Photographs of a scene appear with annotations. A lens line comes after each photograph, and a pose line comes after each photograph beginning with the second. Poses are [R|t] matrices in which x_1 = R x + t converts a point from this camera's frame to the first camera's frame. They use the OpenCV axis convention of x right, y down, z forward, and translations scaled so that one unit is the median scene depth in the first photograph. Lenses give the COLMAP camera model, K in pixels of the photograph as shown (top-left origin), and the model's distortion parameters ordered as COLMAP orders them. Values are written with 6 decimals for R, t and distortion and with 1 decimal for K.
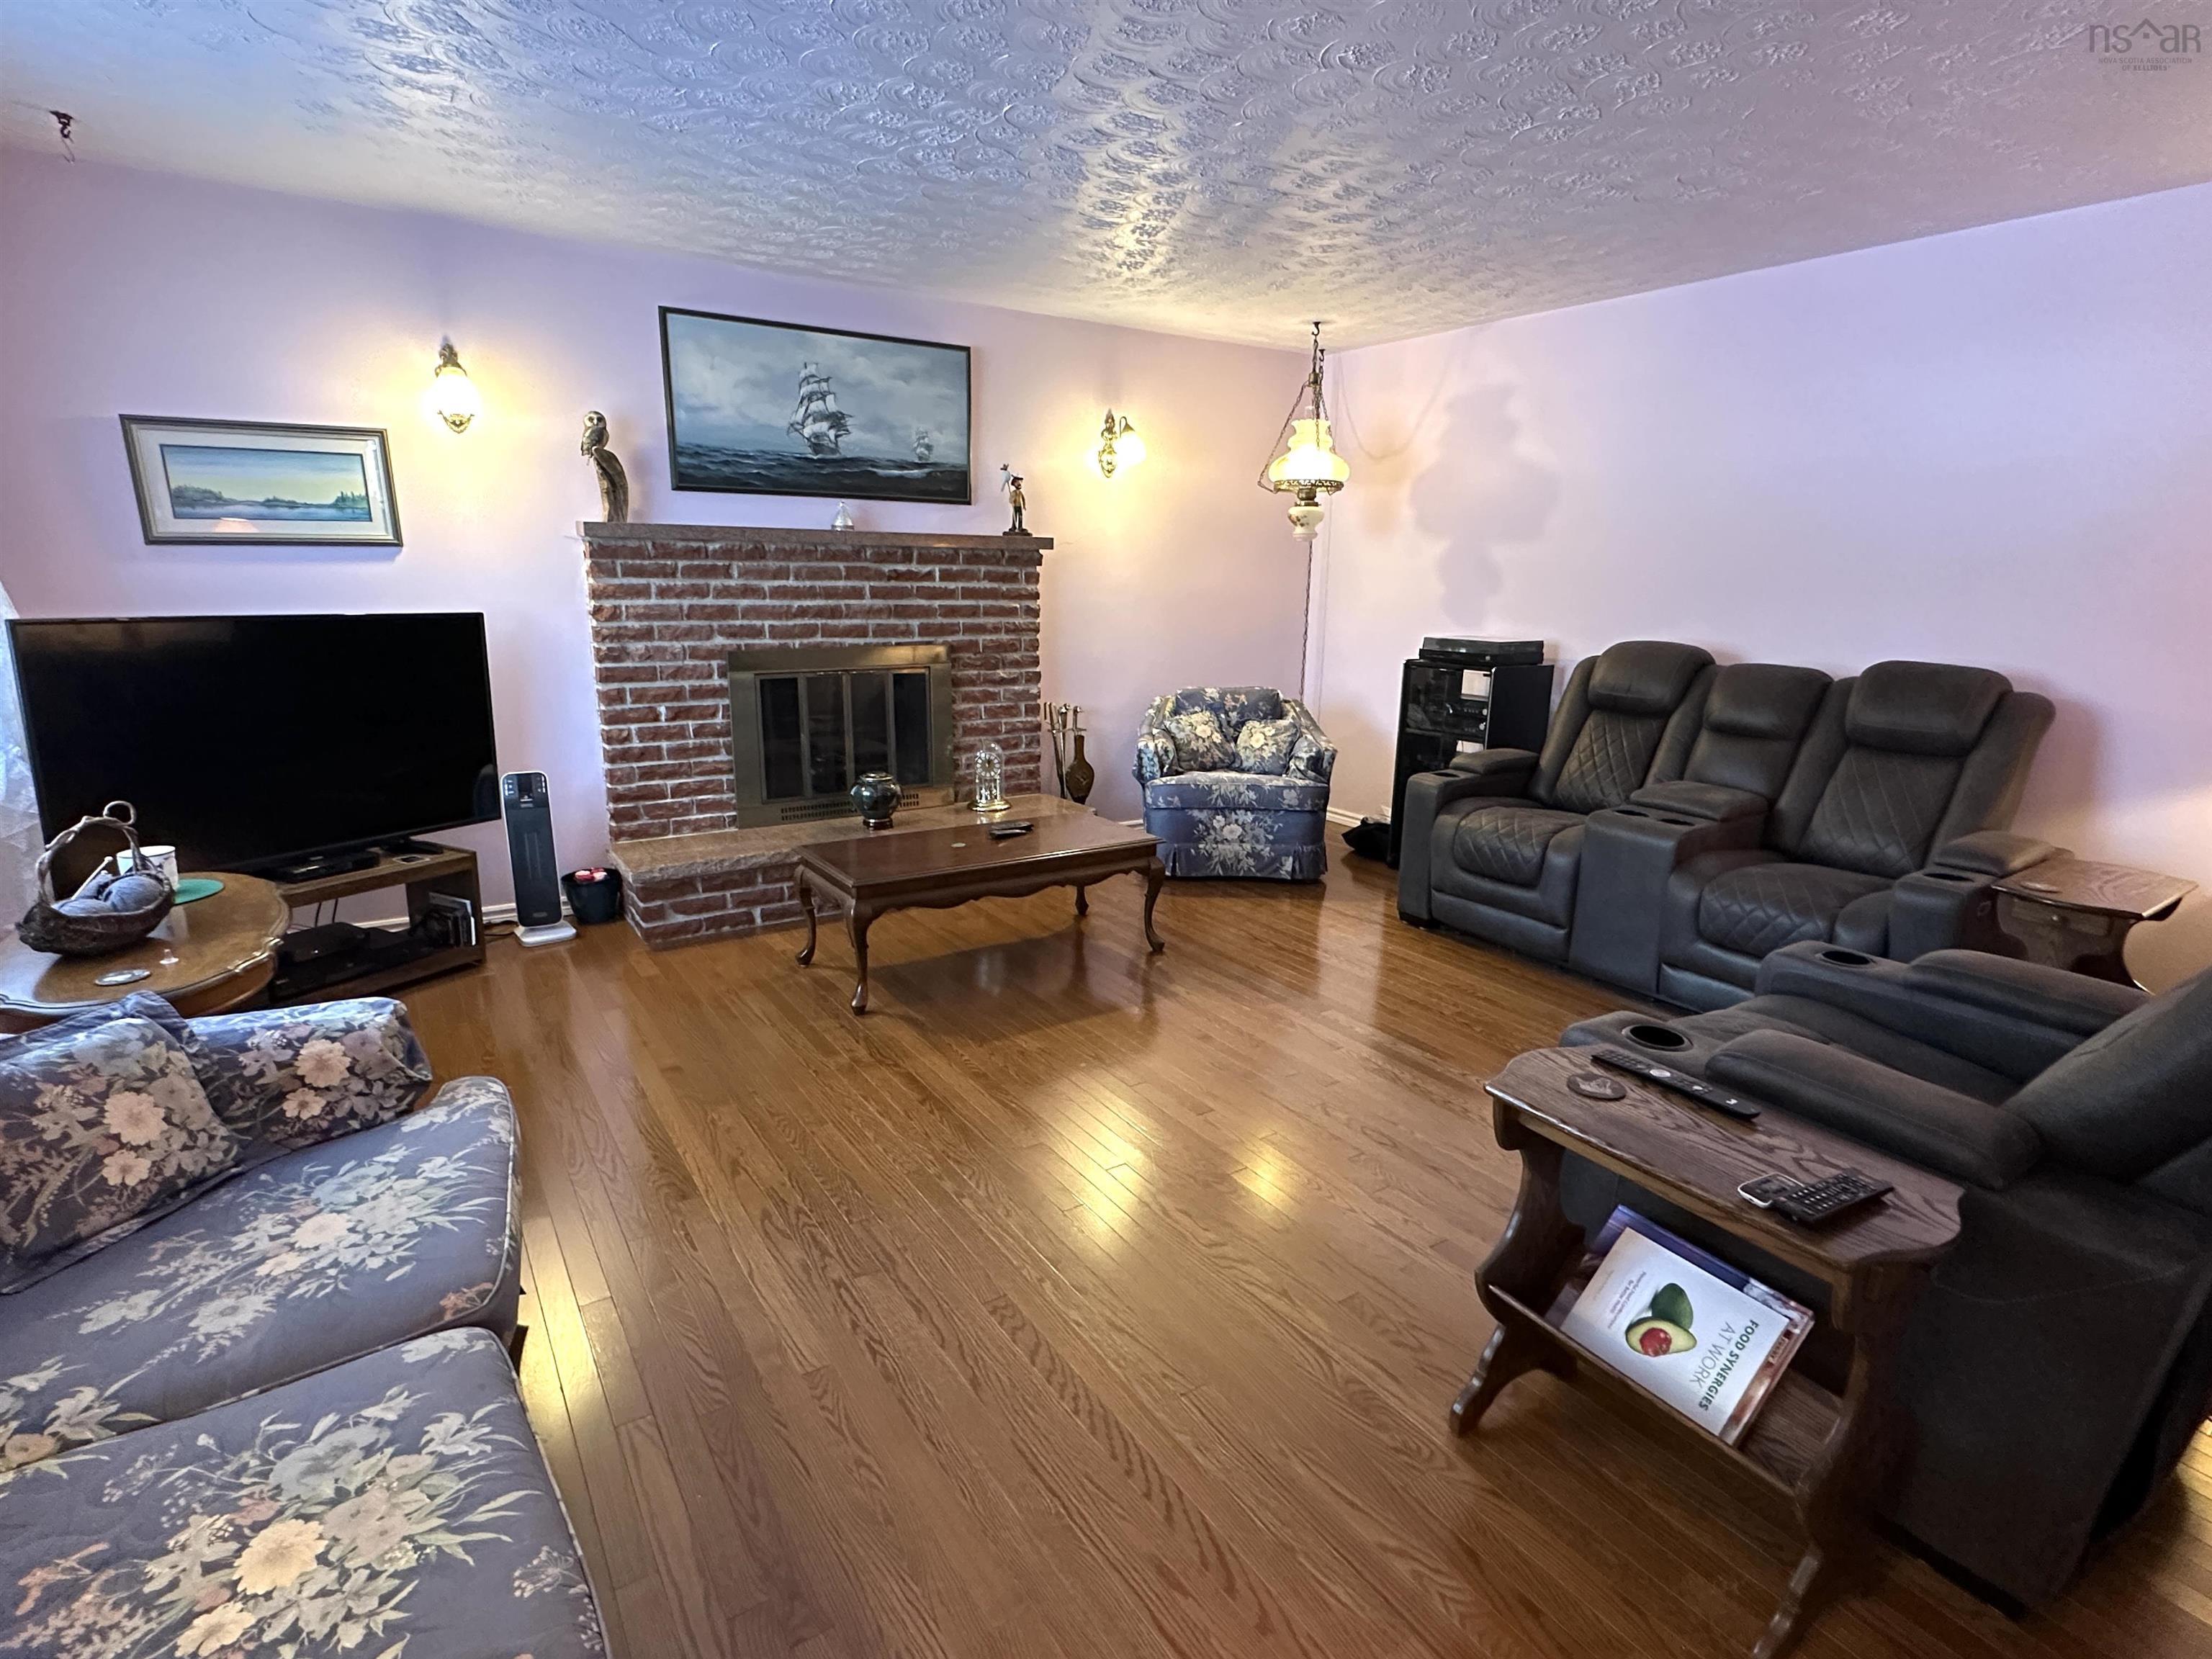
lens RADIAL K [[1089.3, 0, 1105.3], [0, 1089.3, 829.5], [0, 0, 1]] dist [-0.002341, -0.000205]
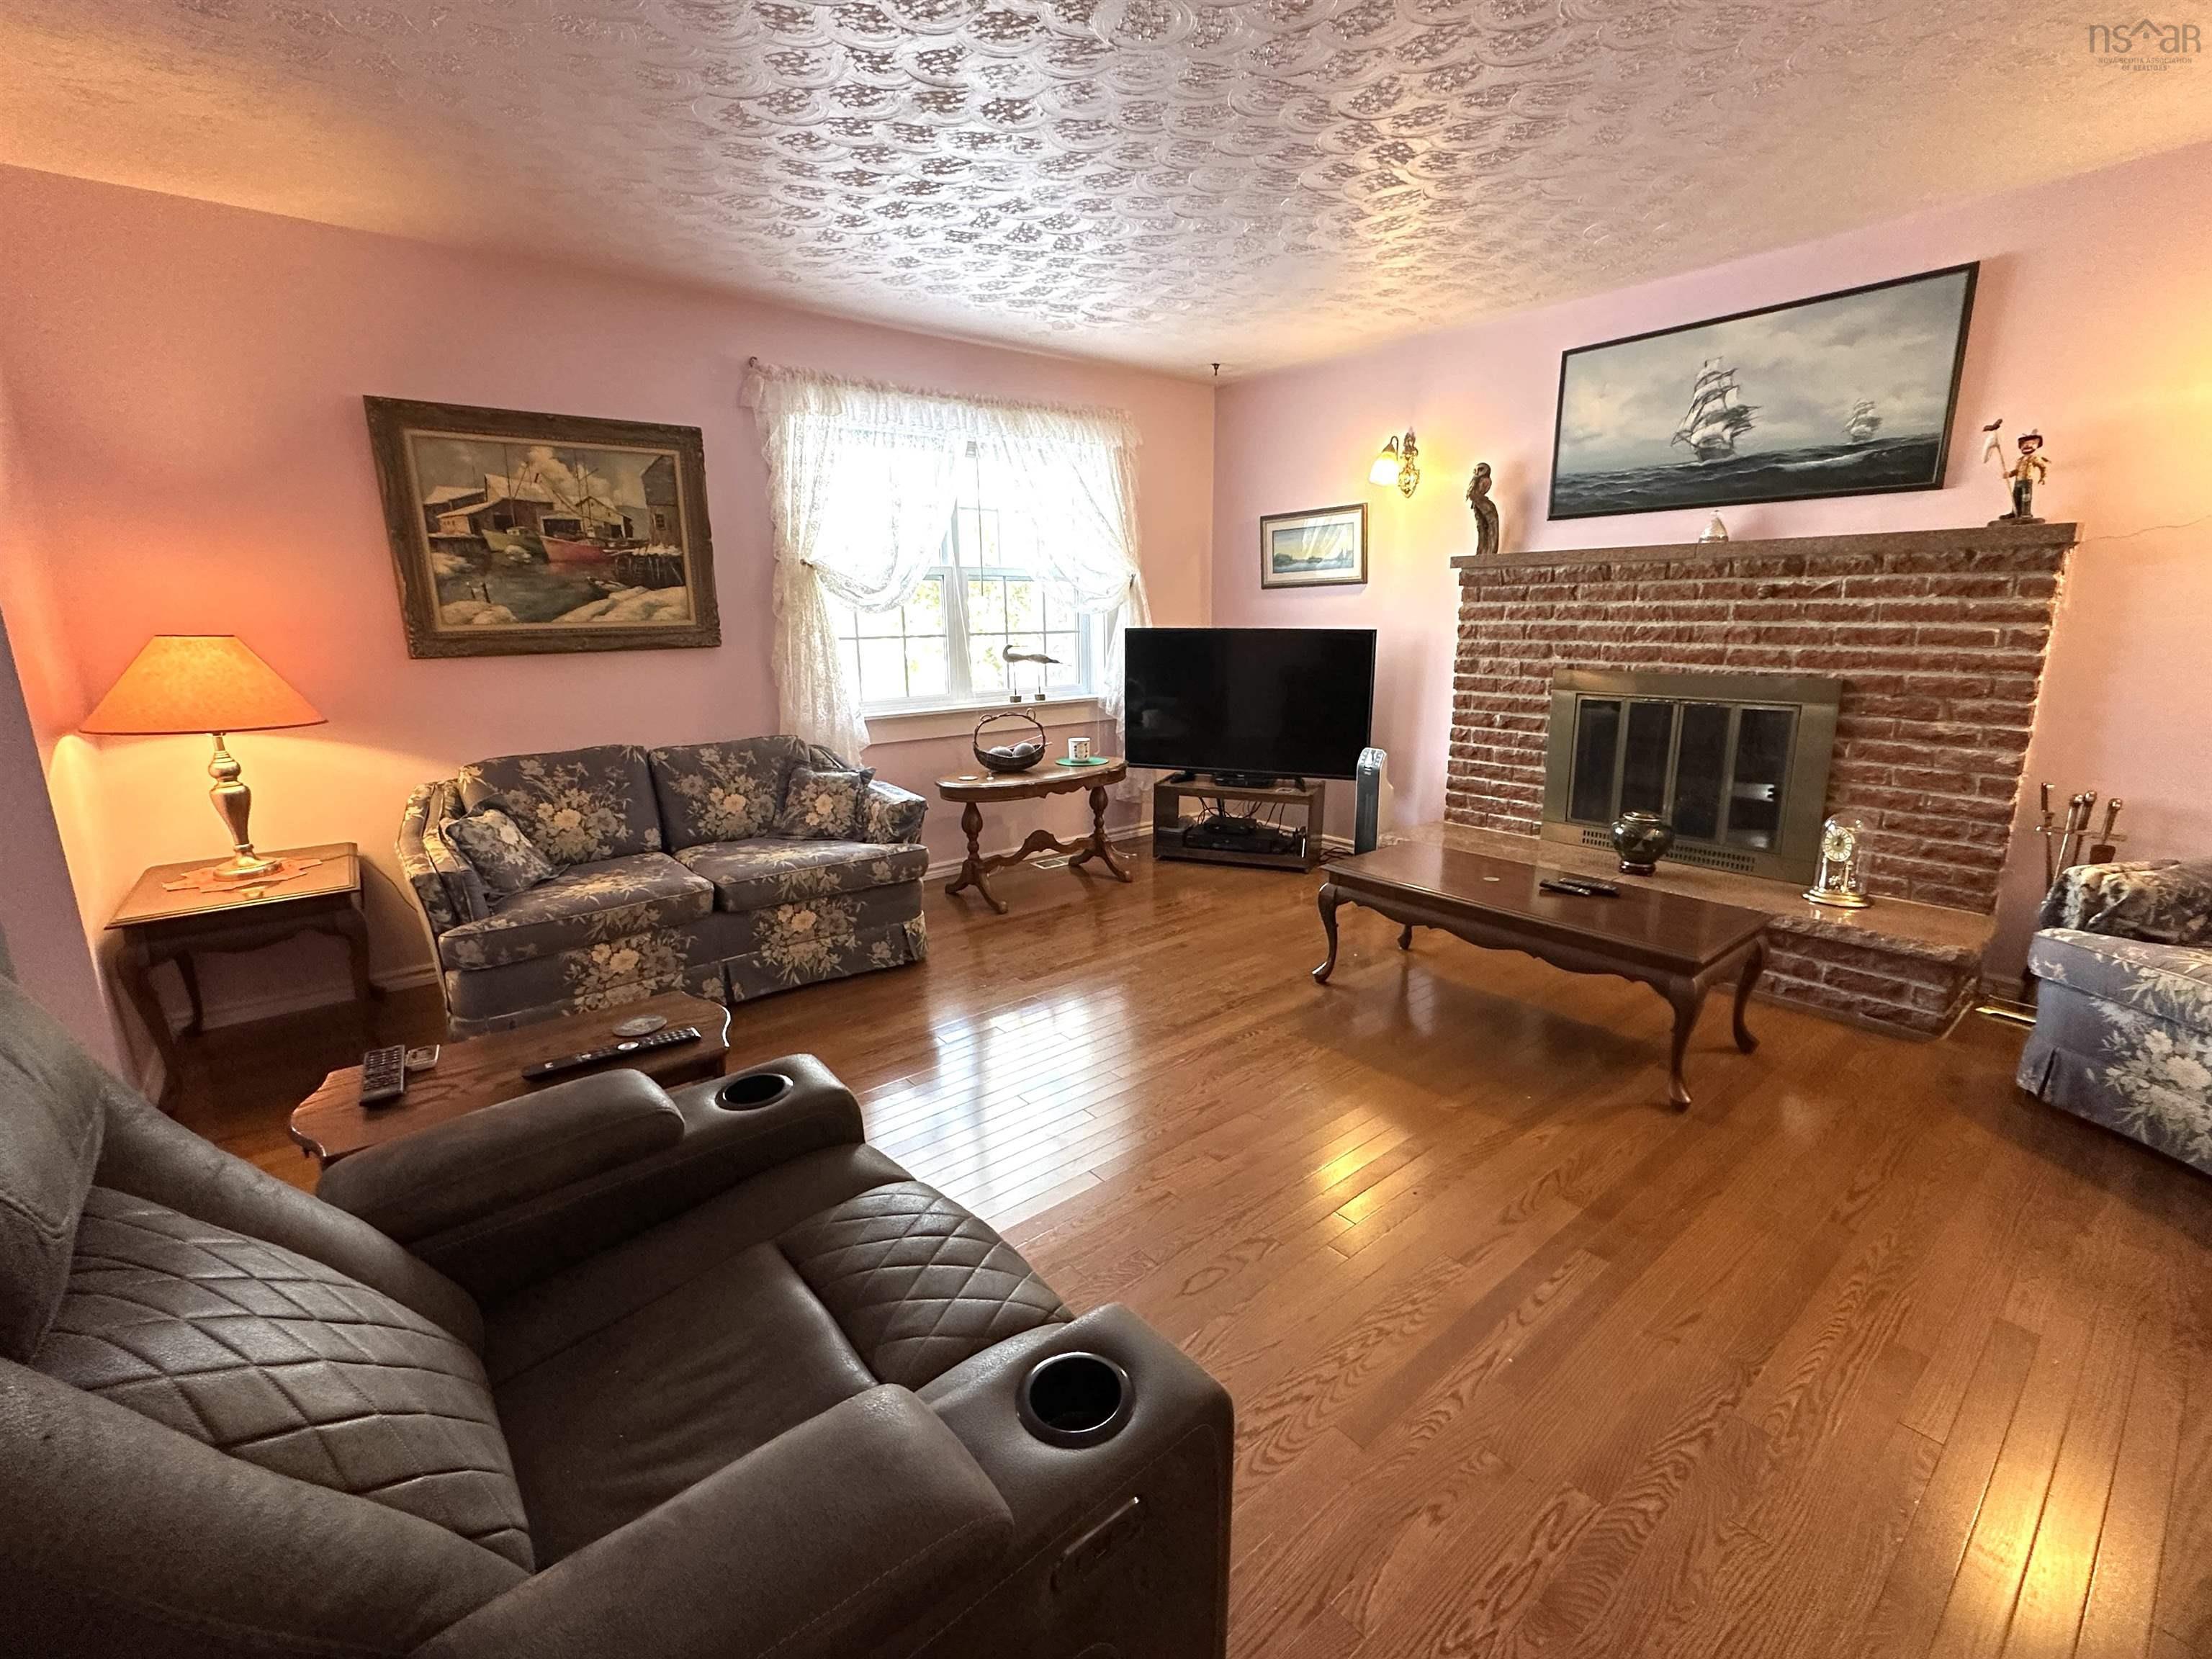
lens RADIAL K [[972.3, 0, 1105.8], [0, 972.3, 829.0], [0, 0, 1]] dist [-0.003945, 0.000691]
pose [[0.098753, 0.205877, -0.973582, 0.536400], [-0.210561, 0.960535, 0.181760, -0.092250], [0.972580, 0.187049, 0.138205, 0.462308]]
